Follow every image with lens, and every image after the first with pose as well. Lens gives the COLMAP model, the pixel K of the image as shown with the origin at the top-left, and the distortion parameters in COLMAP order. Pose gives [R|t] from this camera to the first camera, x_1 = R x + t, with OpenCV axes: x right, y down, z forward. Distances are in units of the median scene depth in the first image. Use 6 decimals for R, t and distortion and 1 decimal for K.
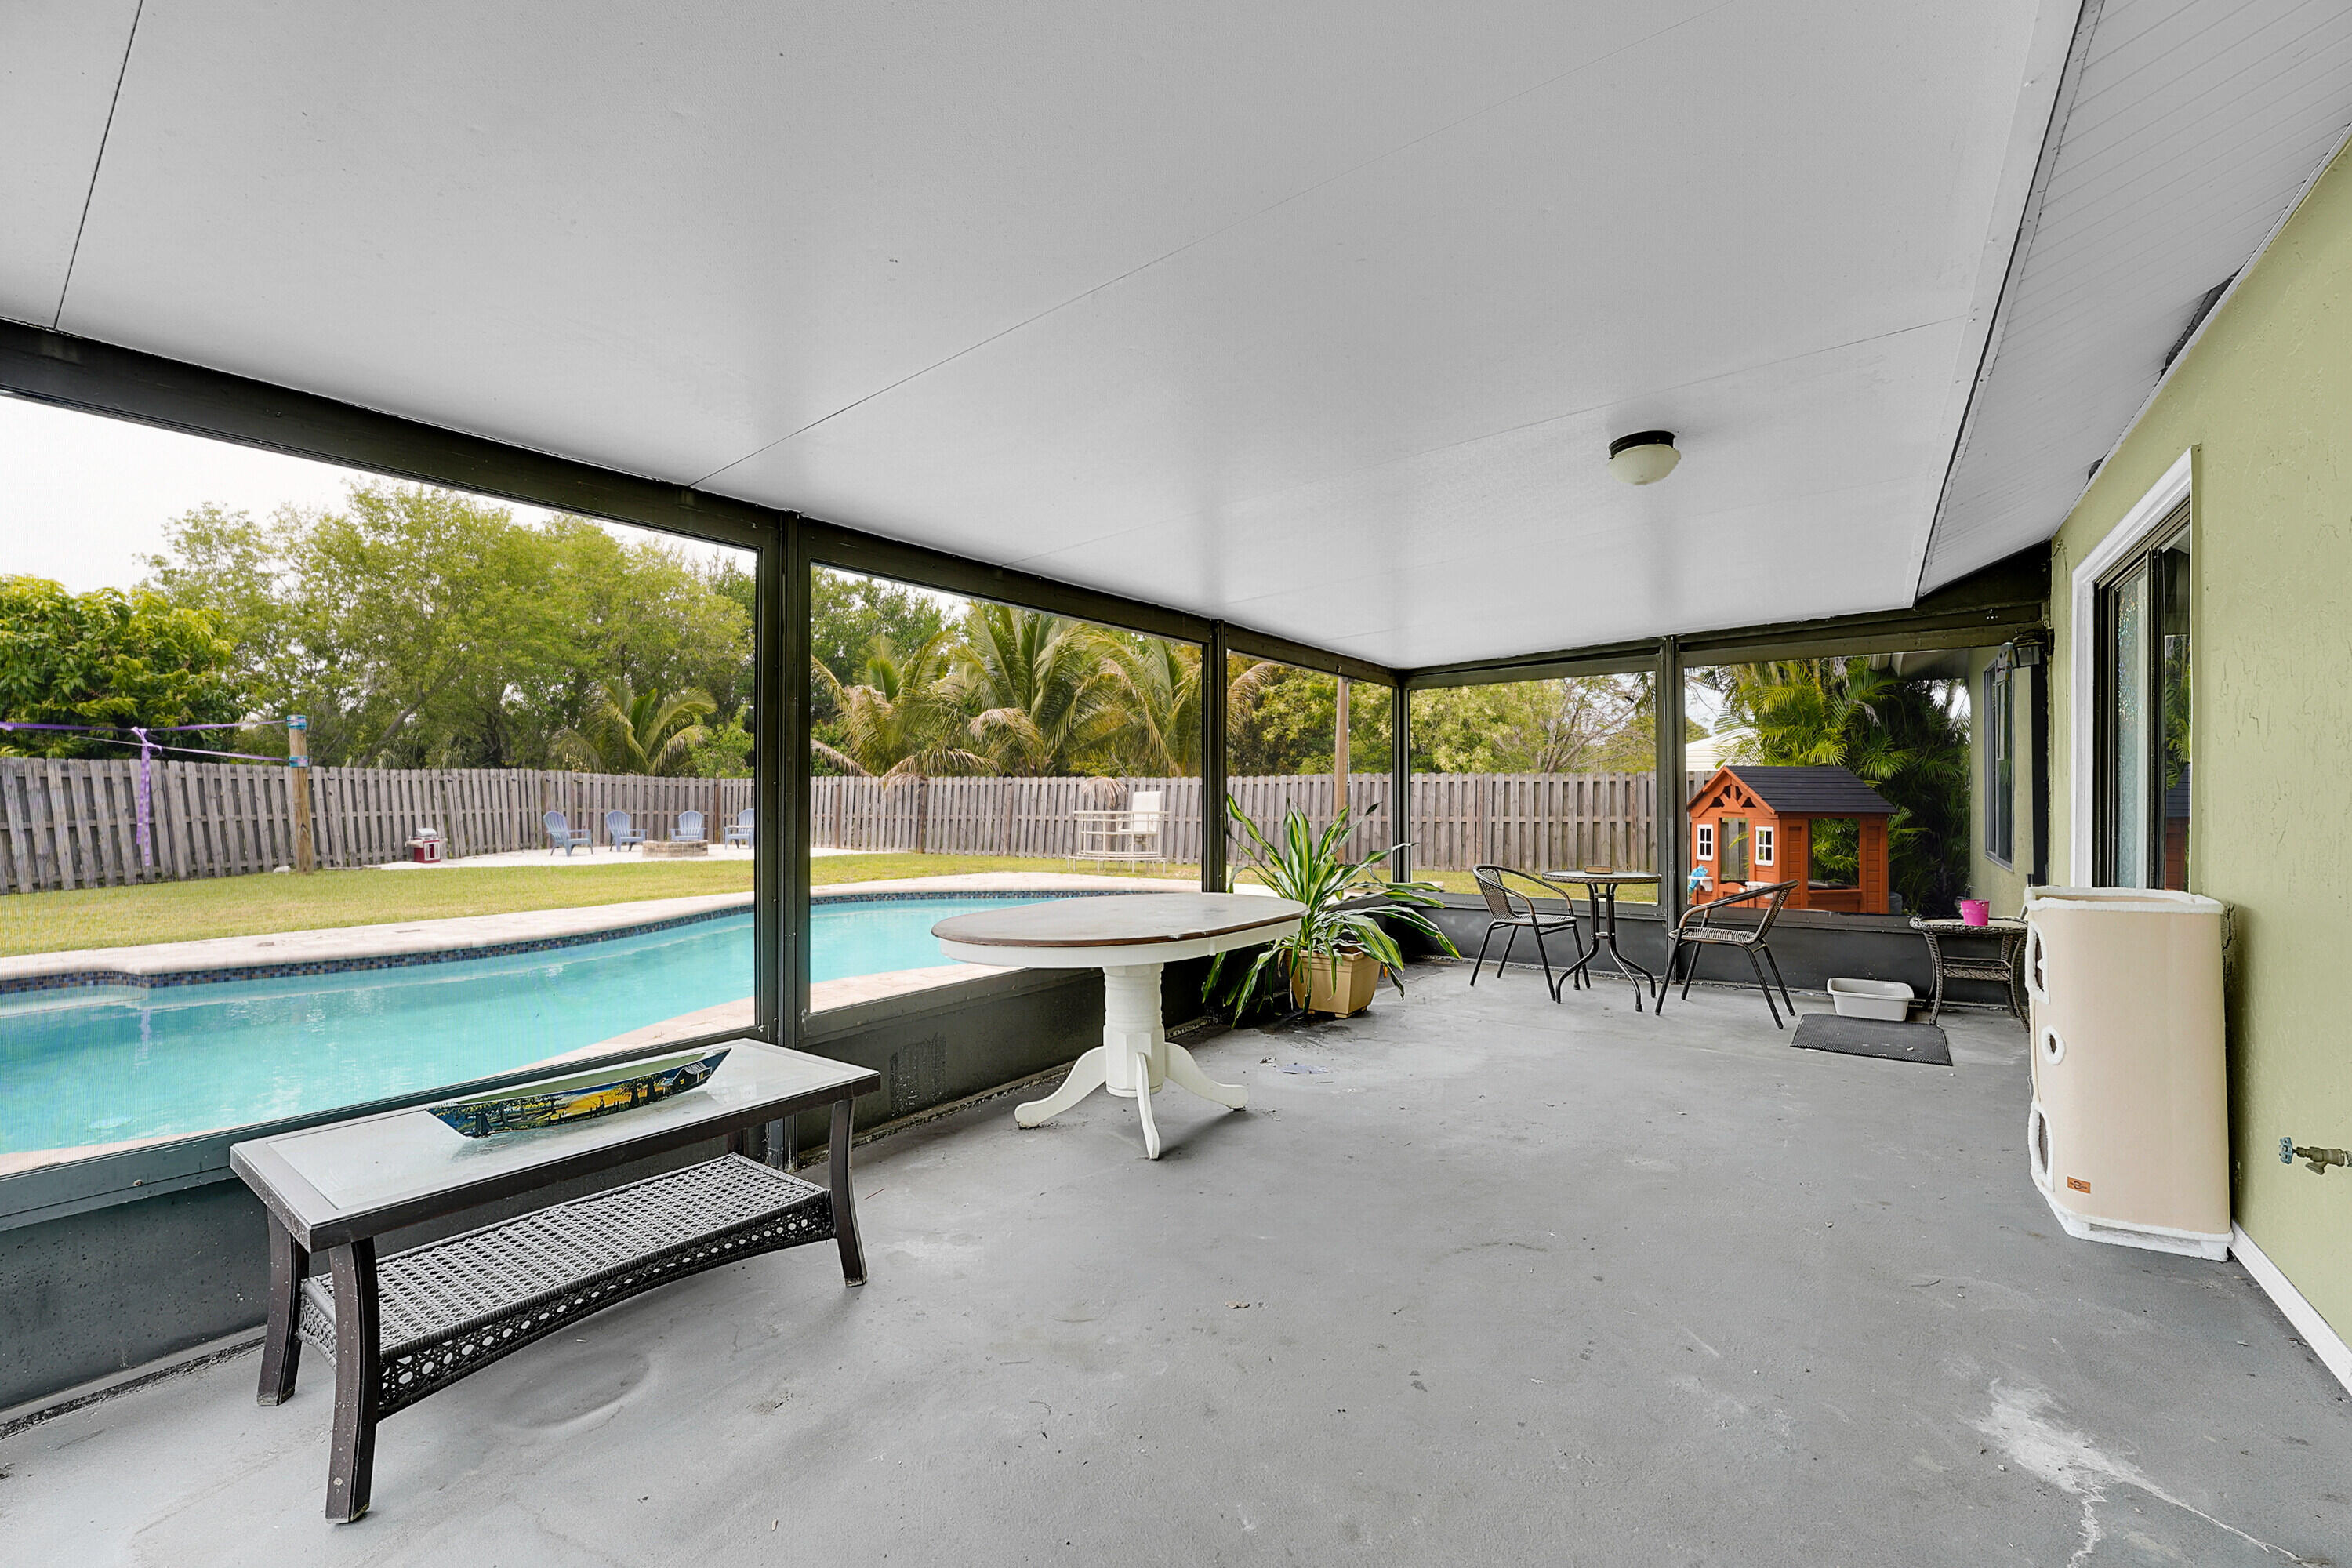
lens RADIAL K [[947.7, 0, 1188.0], [0, 947.7, 791.6], [0, 0, 1]] dist [-0.024246, 0.000305]
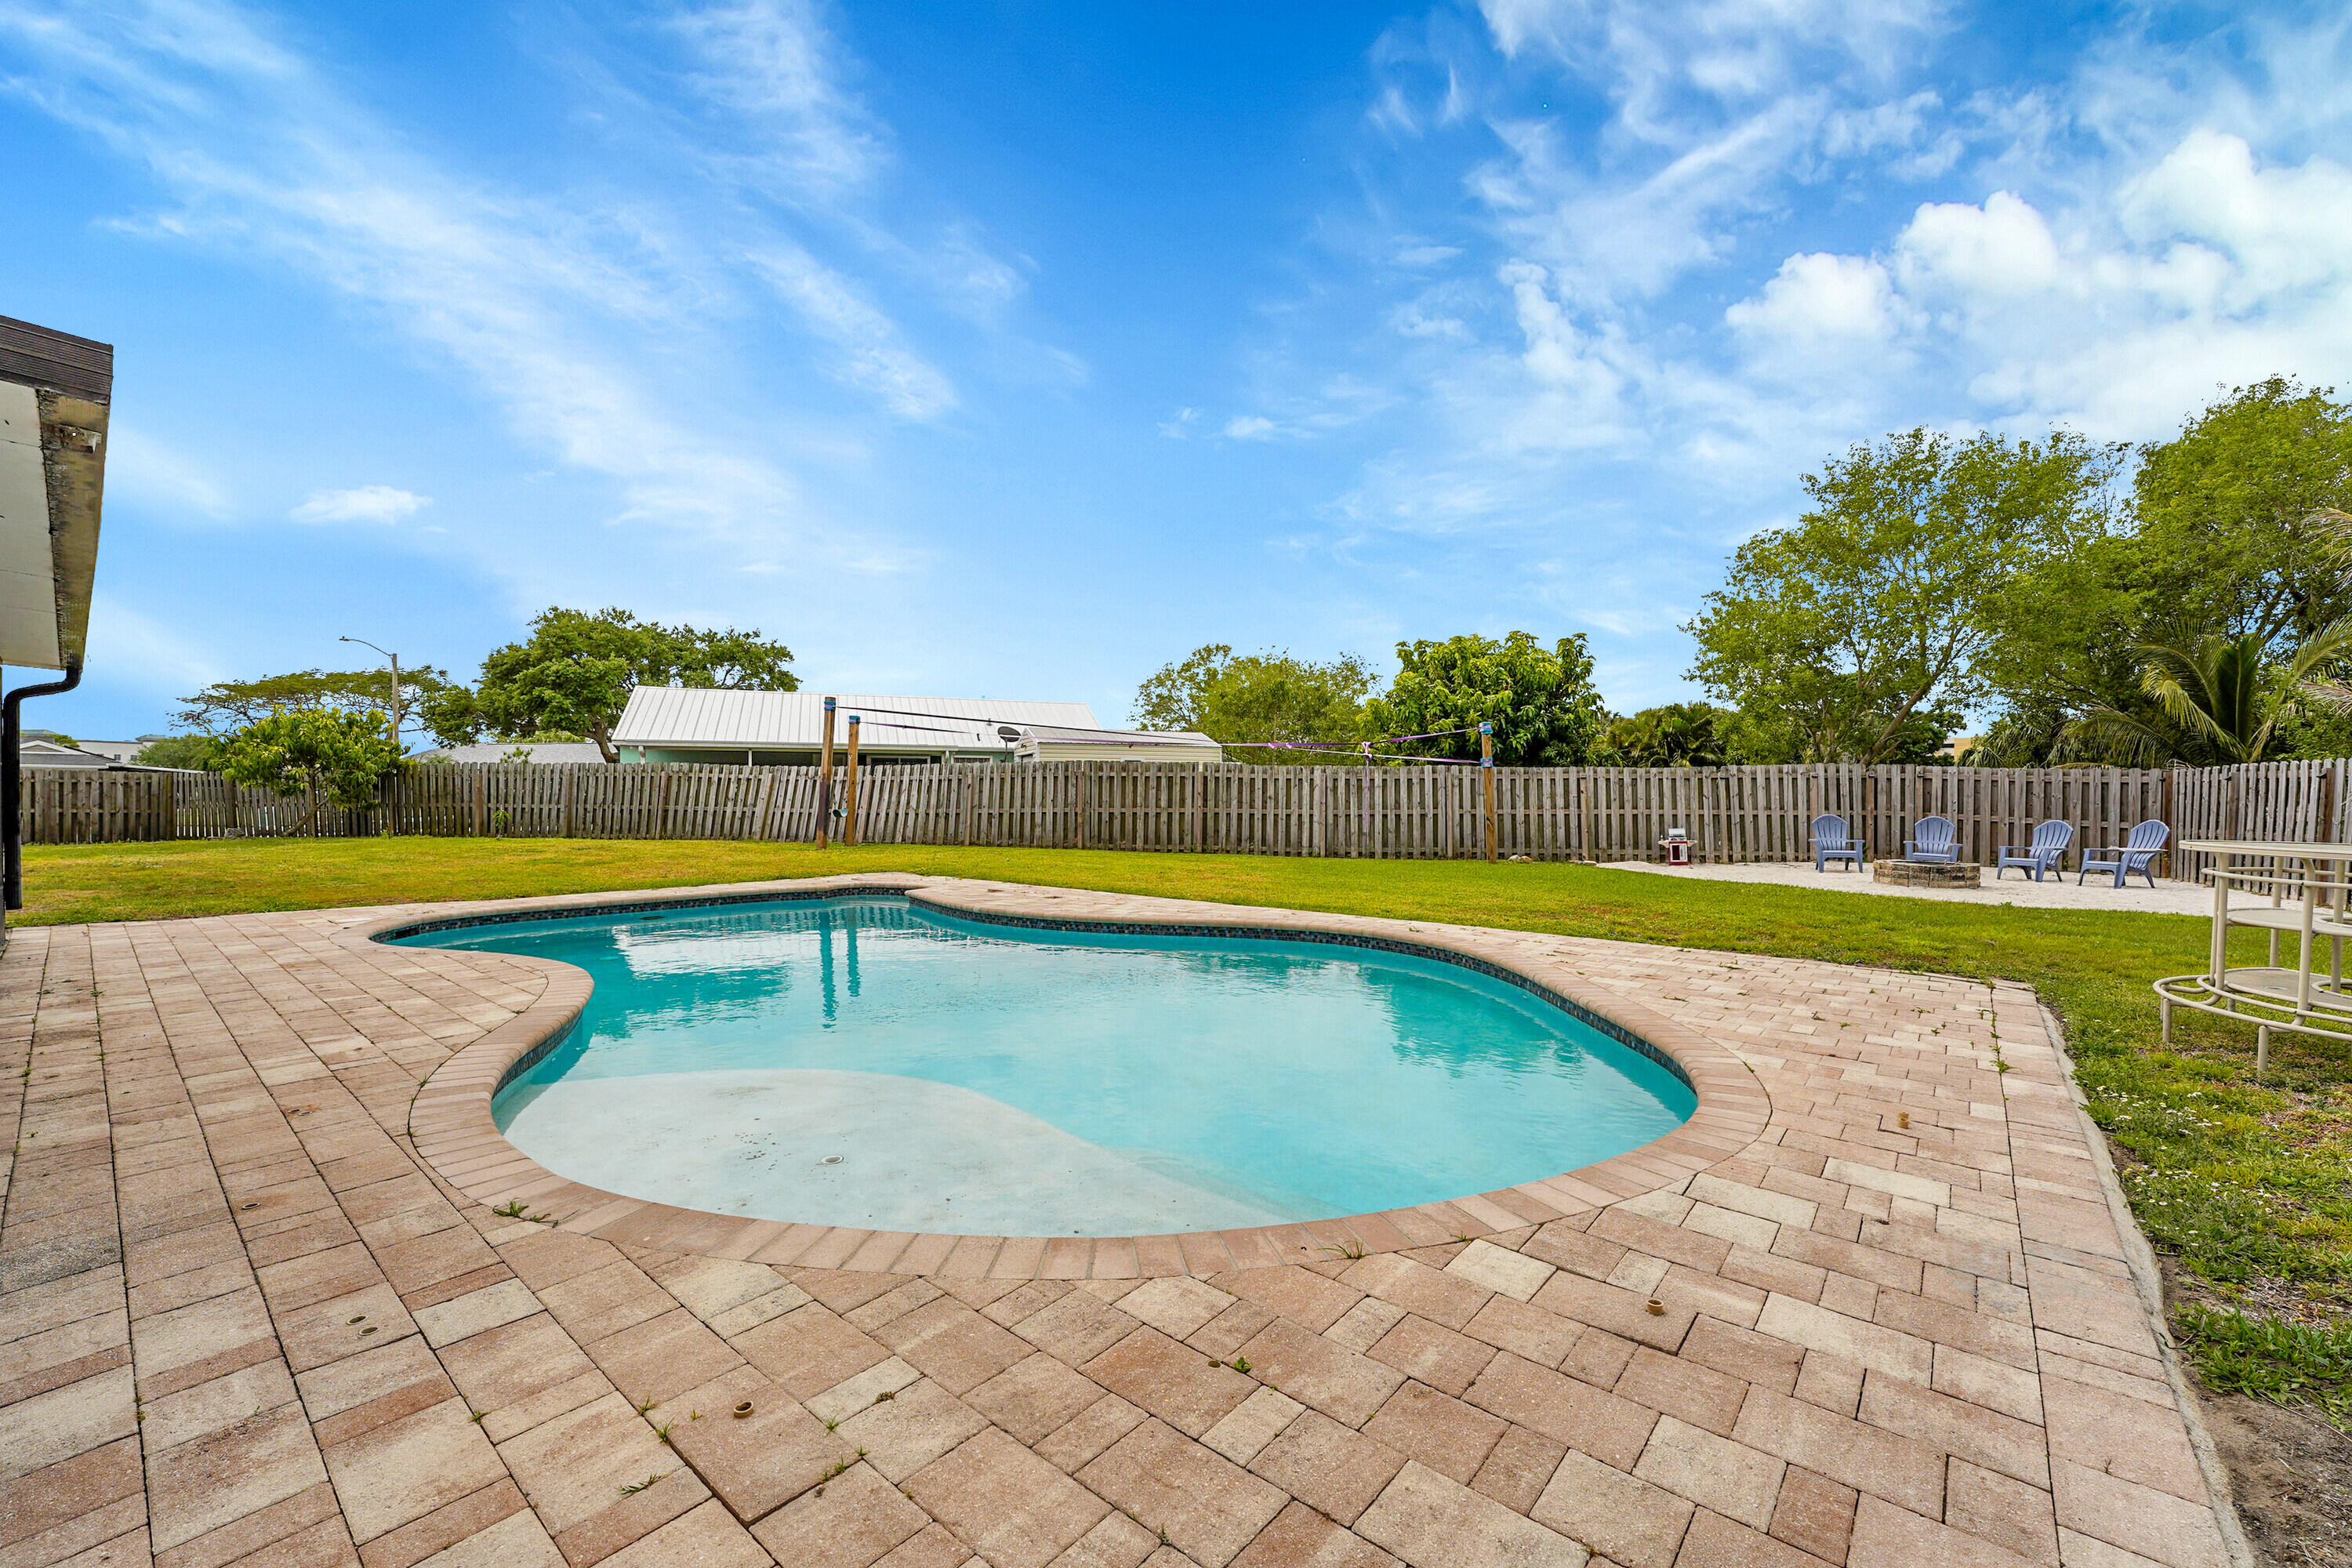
lens RADIAL K [[947.7, 0, 1188.0], [0, 947.7, 791.6], [0, 0, 1]] dist [-0.024246, 0.000305]
pose [[-0.076261, -0.000925, -0.997087, 0.223218], [-0.002458, 0.999997, -0.000739, 0.004374], [0.997085, 0.002394, -0.076263, 0.709432]]
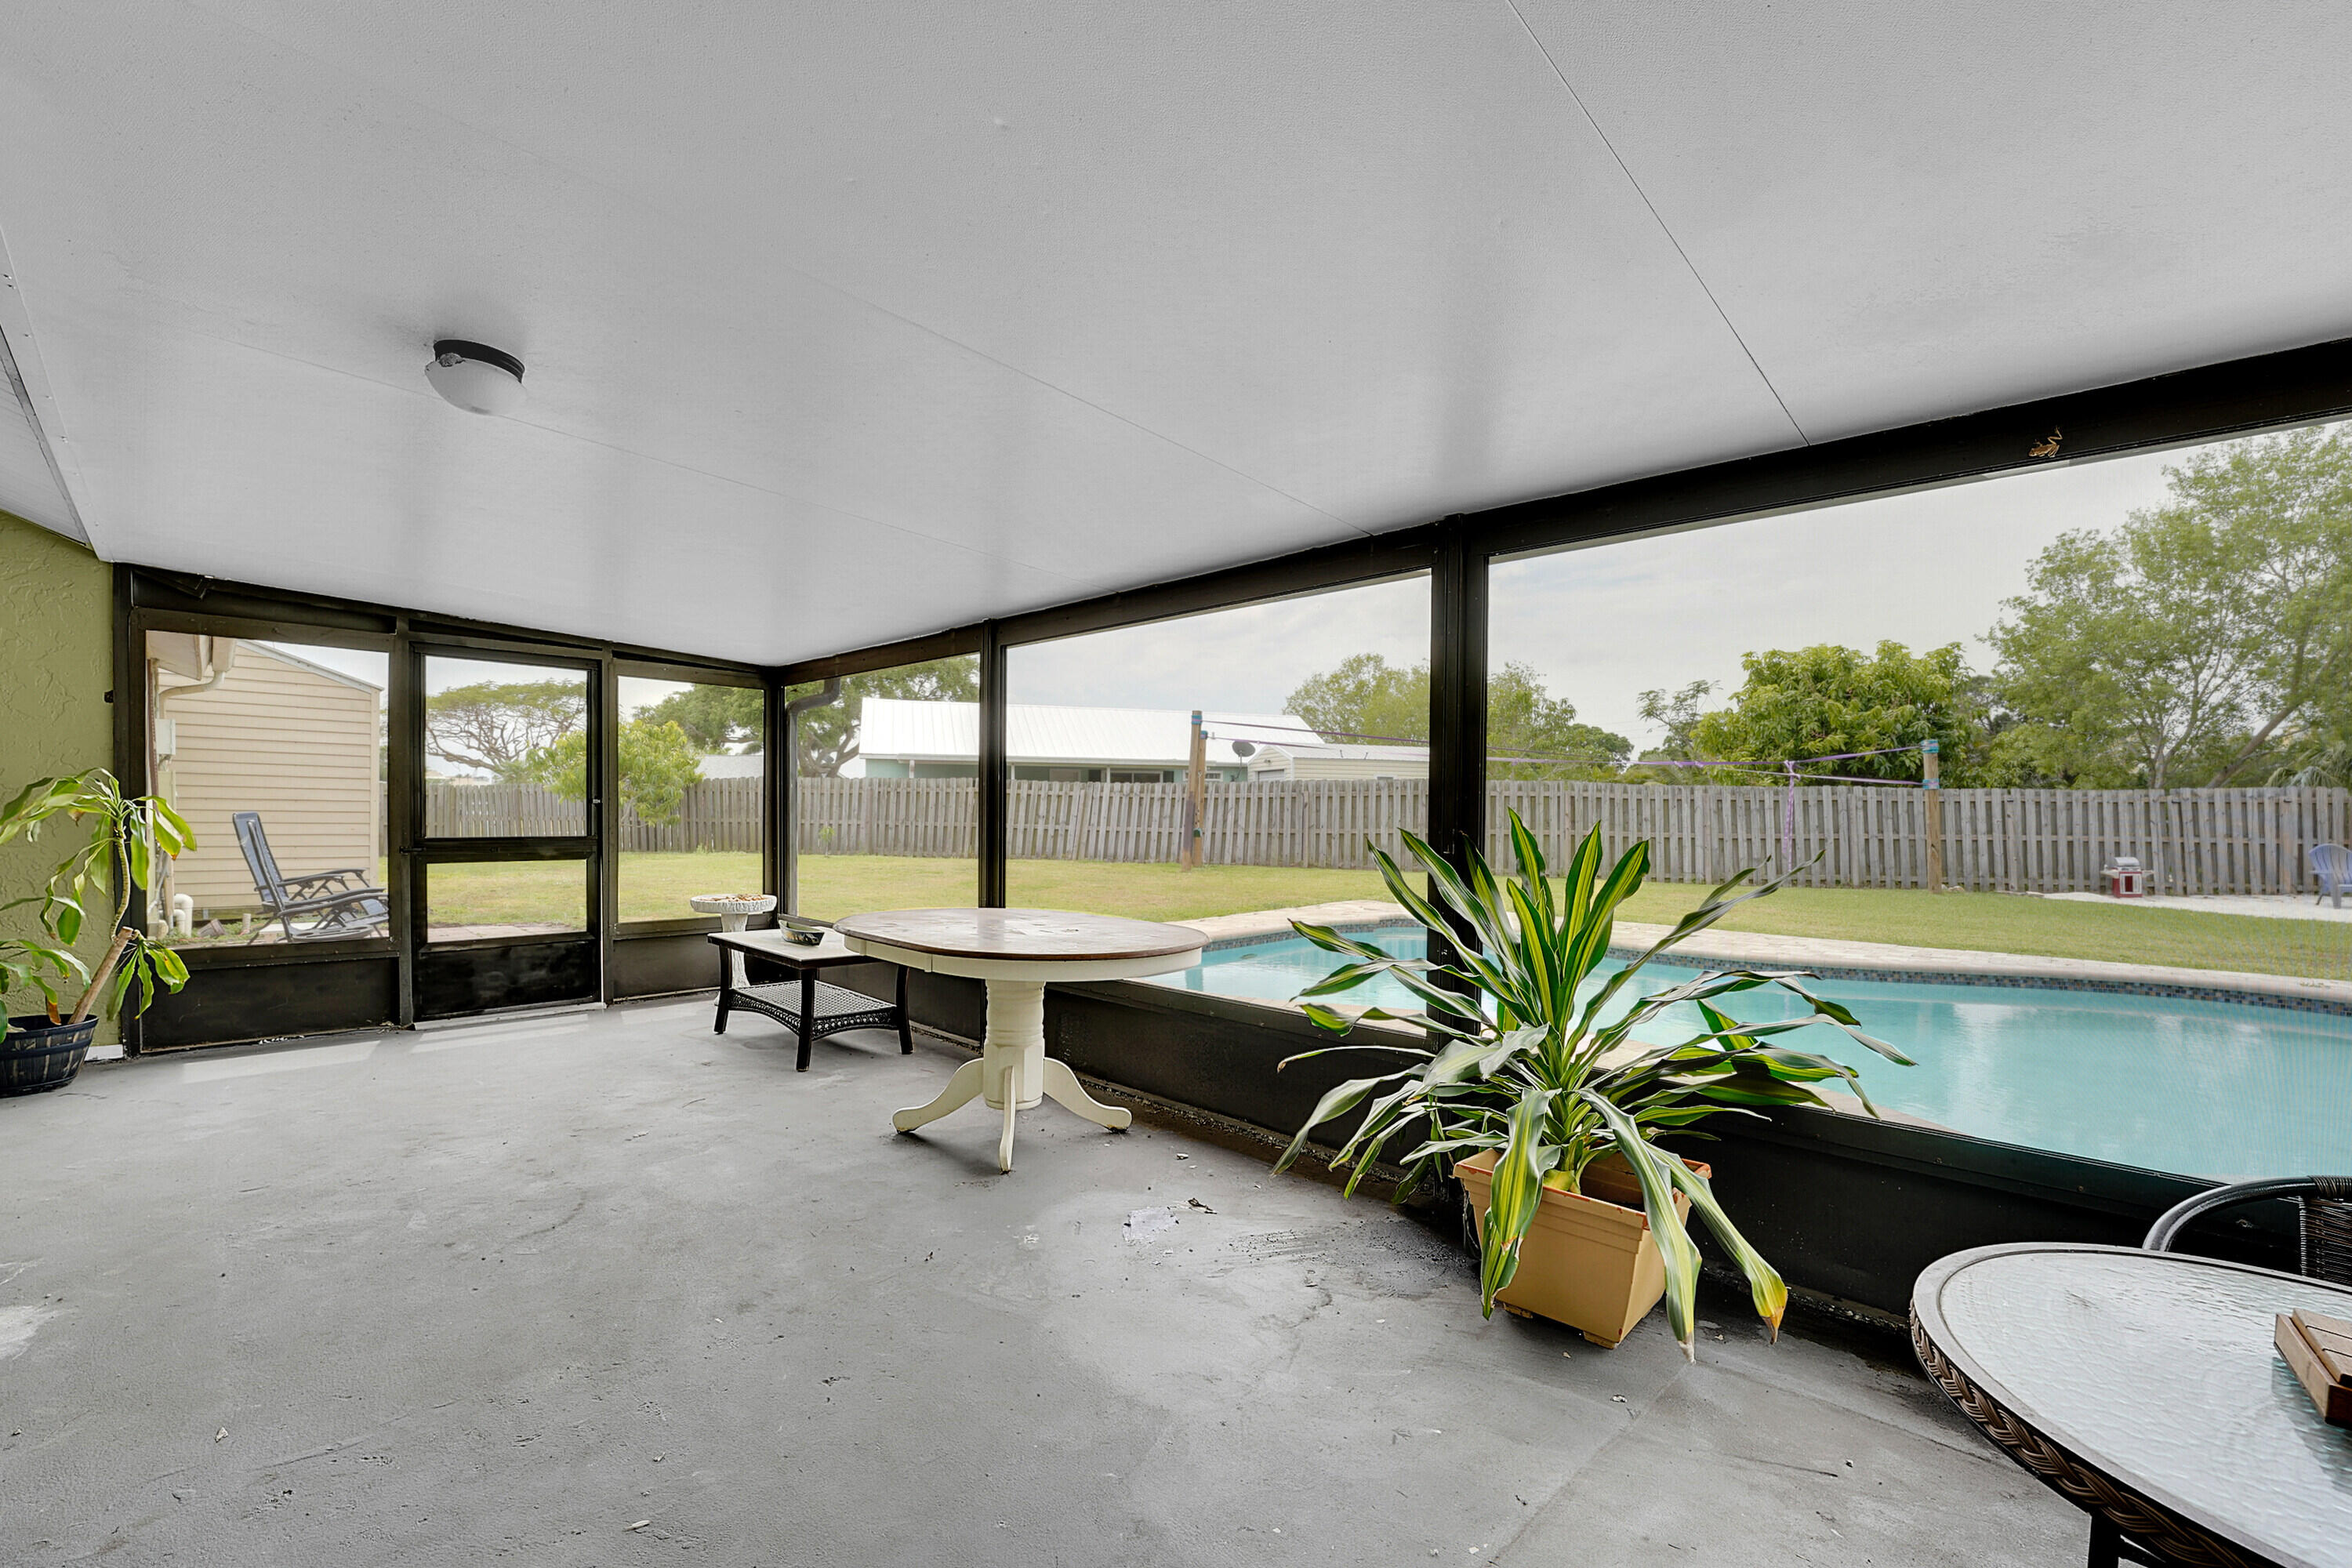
lens RADIAL K [[962.2, 0, 1189.8], [0, 962.2, 828.3], [0, 0, 1]] dist [-0.019259, 0.000417]
pose [[-0.130658, 0.022076, -0.991182, 0.213738], [-0.008539, 0.999690, 0.023391, -0.000885], [0.991391, 0.011520, -0.130429, 0.302181]]
